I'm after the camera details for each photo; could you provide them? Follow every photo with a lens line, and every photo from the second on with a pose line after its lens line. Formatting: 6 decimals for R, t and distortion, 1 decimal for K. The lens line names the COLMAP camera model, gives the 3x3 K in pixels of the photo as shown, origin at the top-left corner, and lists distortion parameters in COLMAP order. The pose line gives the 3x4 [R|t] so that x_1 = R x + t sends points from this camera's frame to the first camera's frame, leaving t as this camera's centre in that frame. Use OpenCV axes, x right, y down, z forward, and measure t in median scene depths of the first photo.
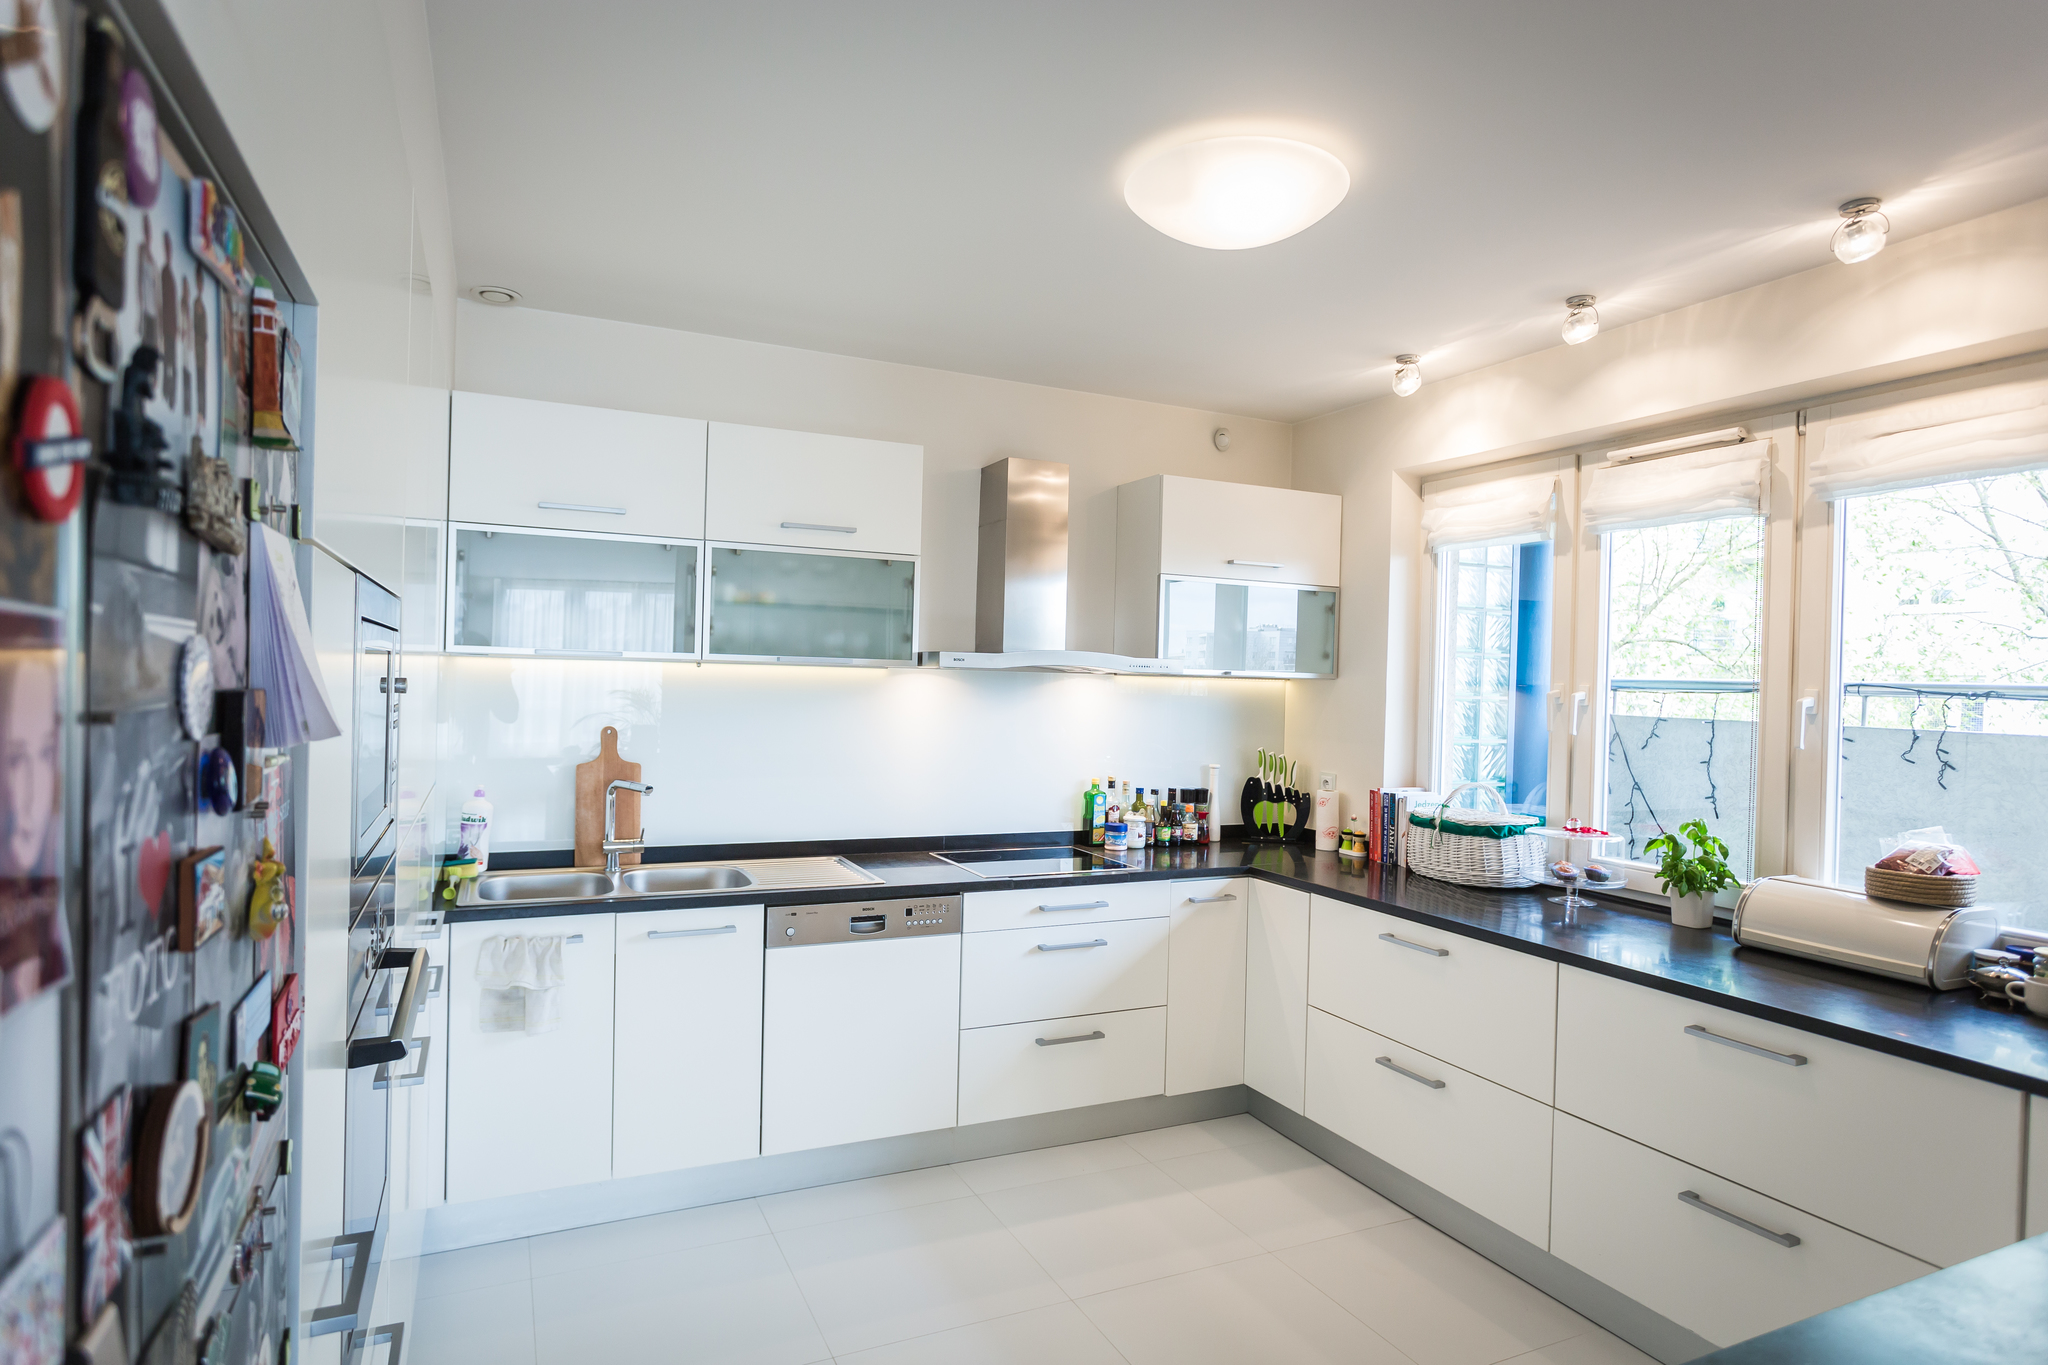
lens RADIAL K [[1095.3, 0, 1023.5], [0, 1095.3, 685.4], [0, 0, 1]] dist [-0.016761, 0.004033]
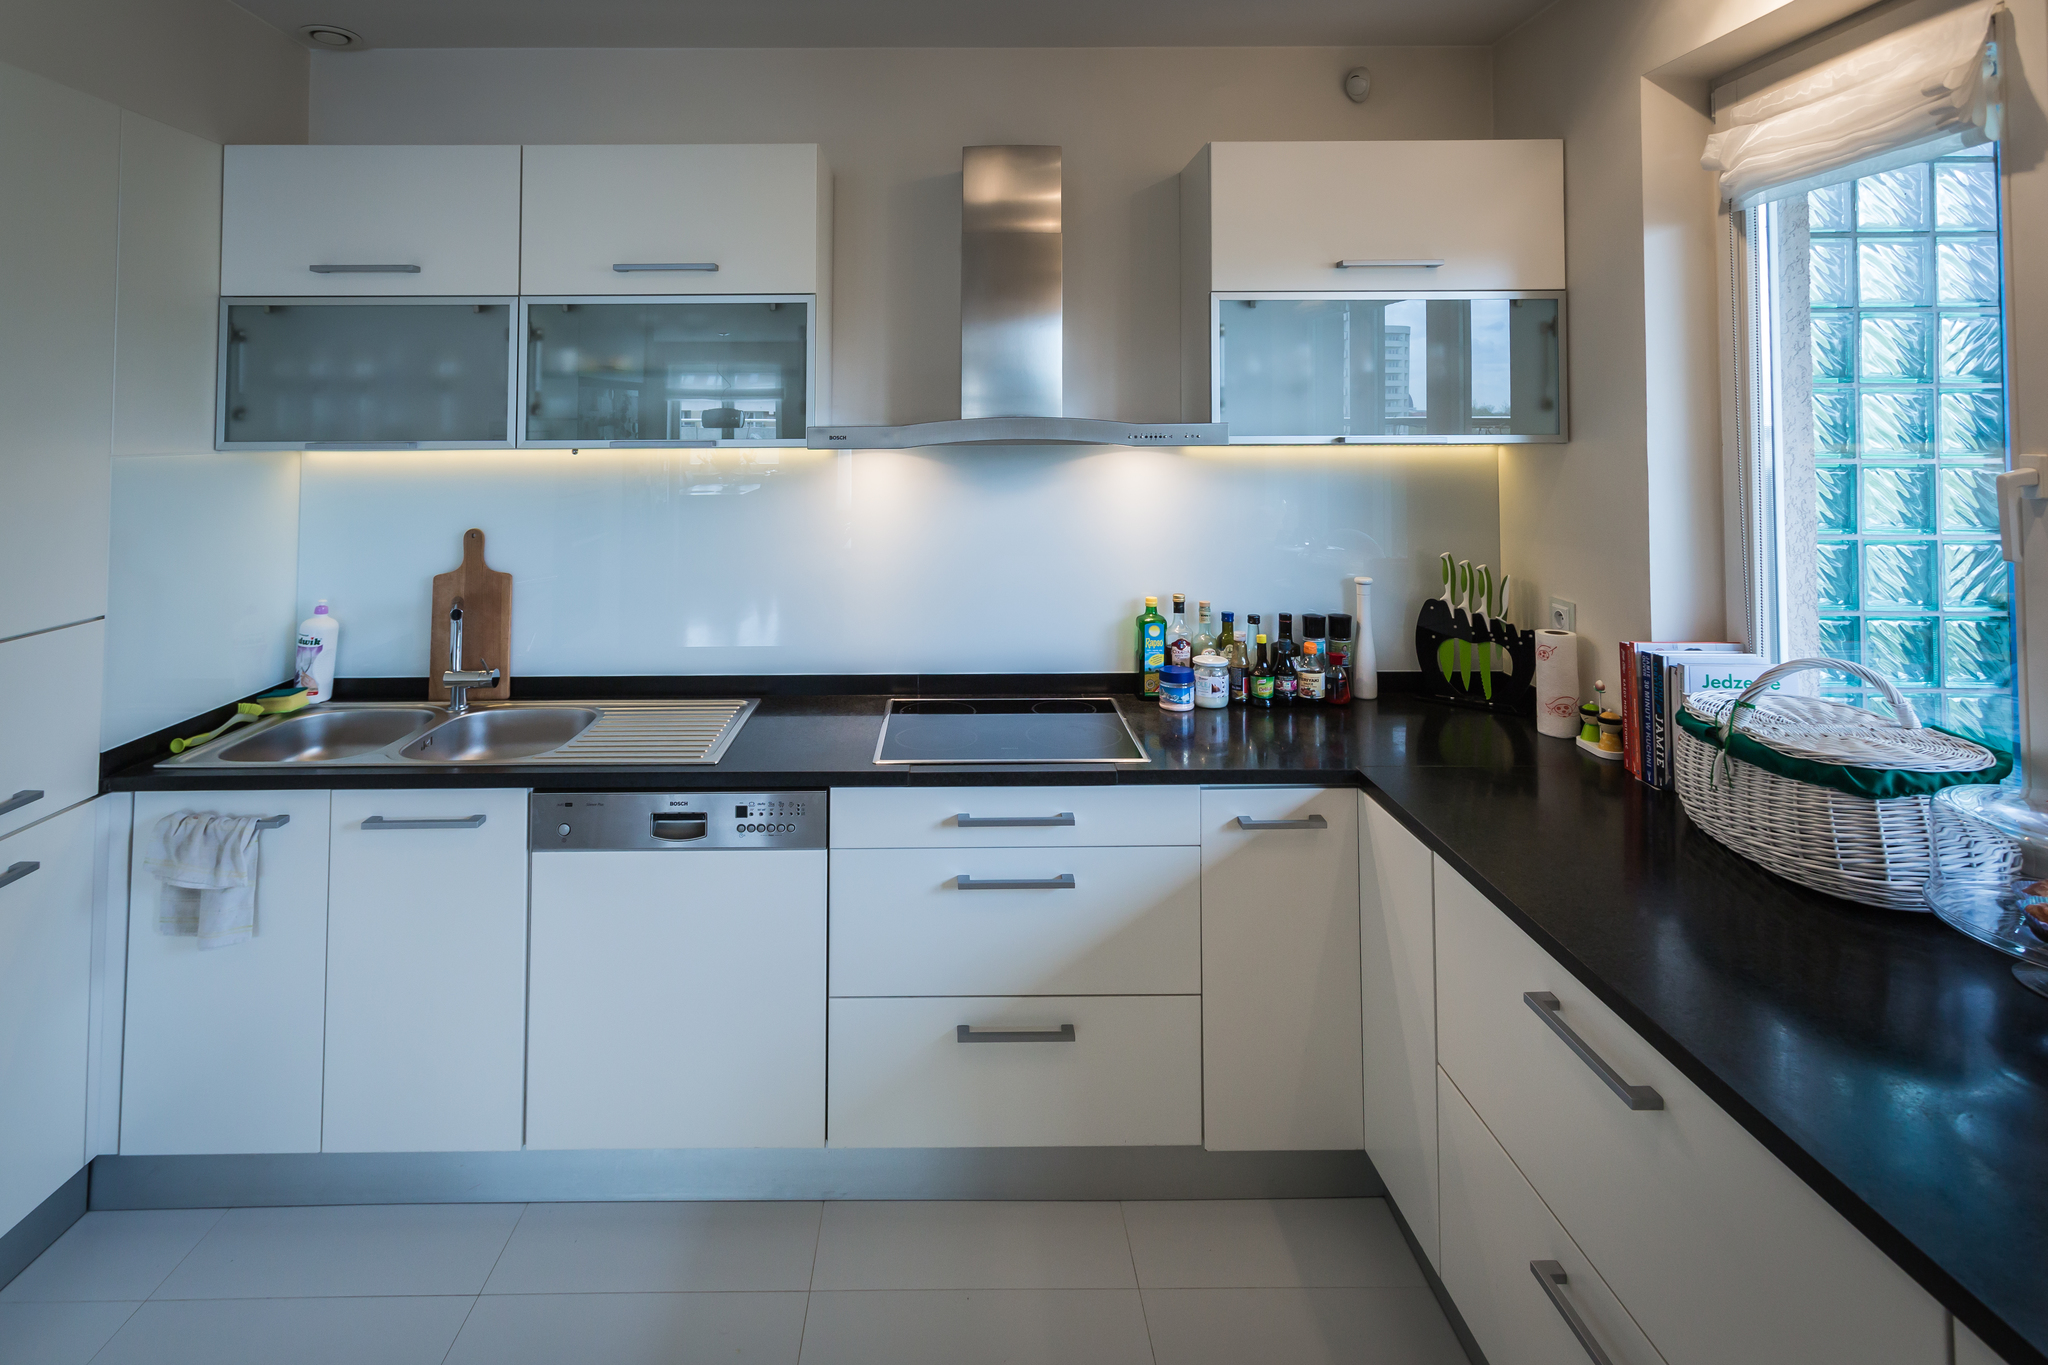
lens RADIAL K [[996.1, 0, 966.3], [0, 996.1, 400.4], [0, 0, 1]] dist [0.006636, -0.000525]
pose [[0.903419, -0.042816, -0.426615, 0.274870], [0.025438, 0.998601, -0.046353, -0.015262], [0.428003, 0.031024, 0.903245, 0.450031]]
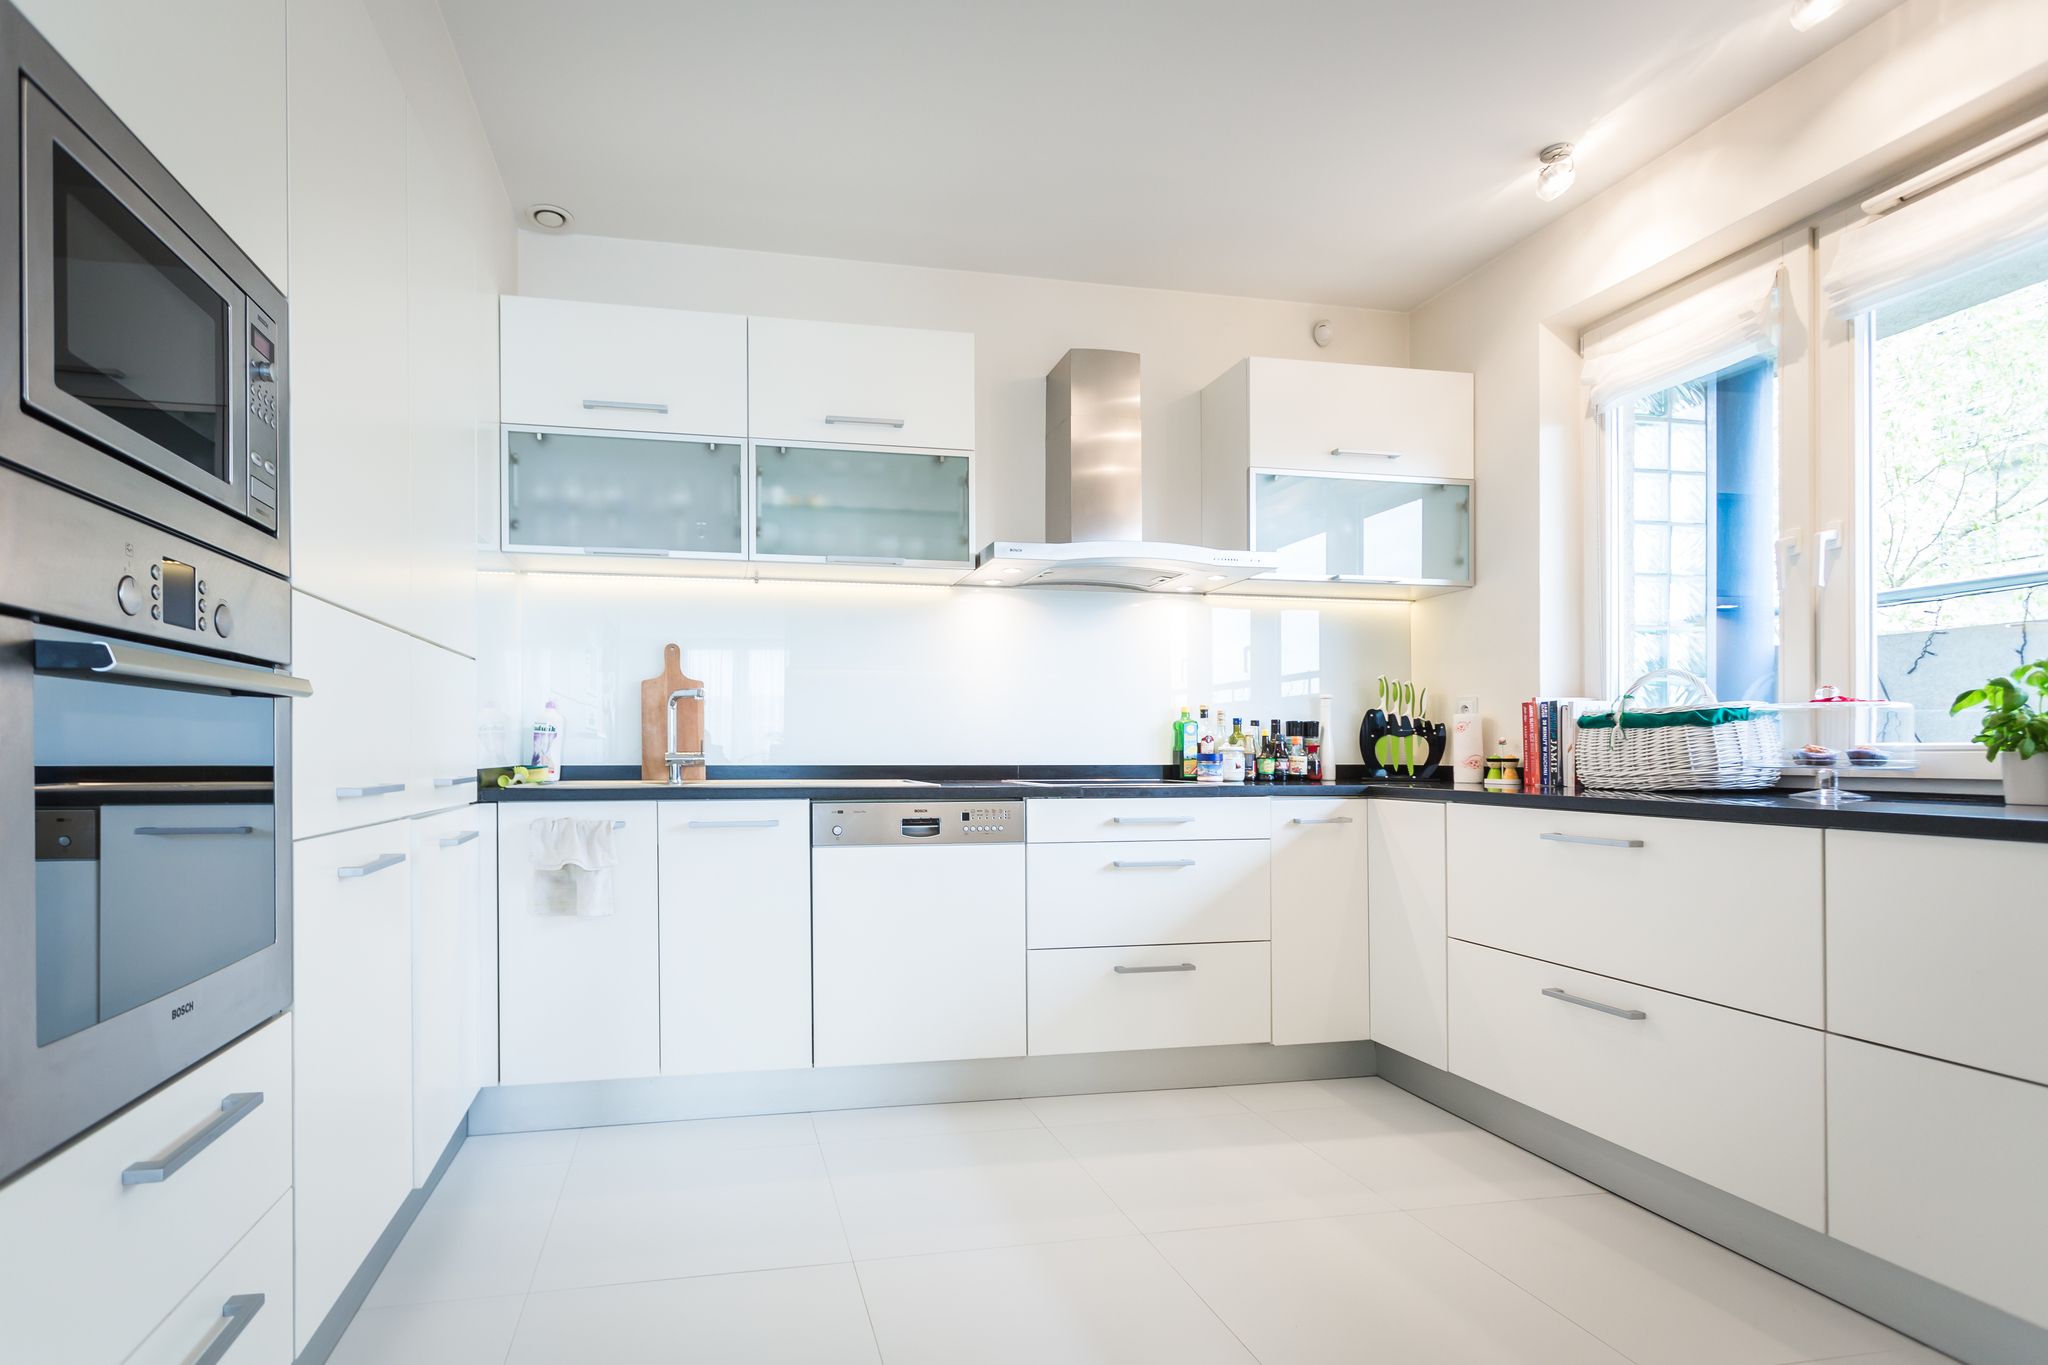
lens RADIAL K [[996.1, 0, 900.6], [0, 996.1, 746.6], [0, 0, 1]] dist [0.006636, -0.000525]
pose [[0.967939, -0.031585, -0.249193, 0.049849], [0.029006, 0.999481, -0.014017, 0.145406], [0.249506, 0.006339, 0.968353, 0.154915]]
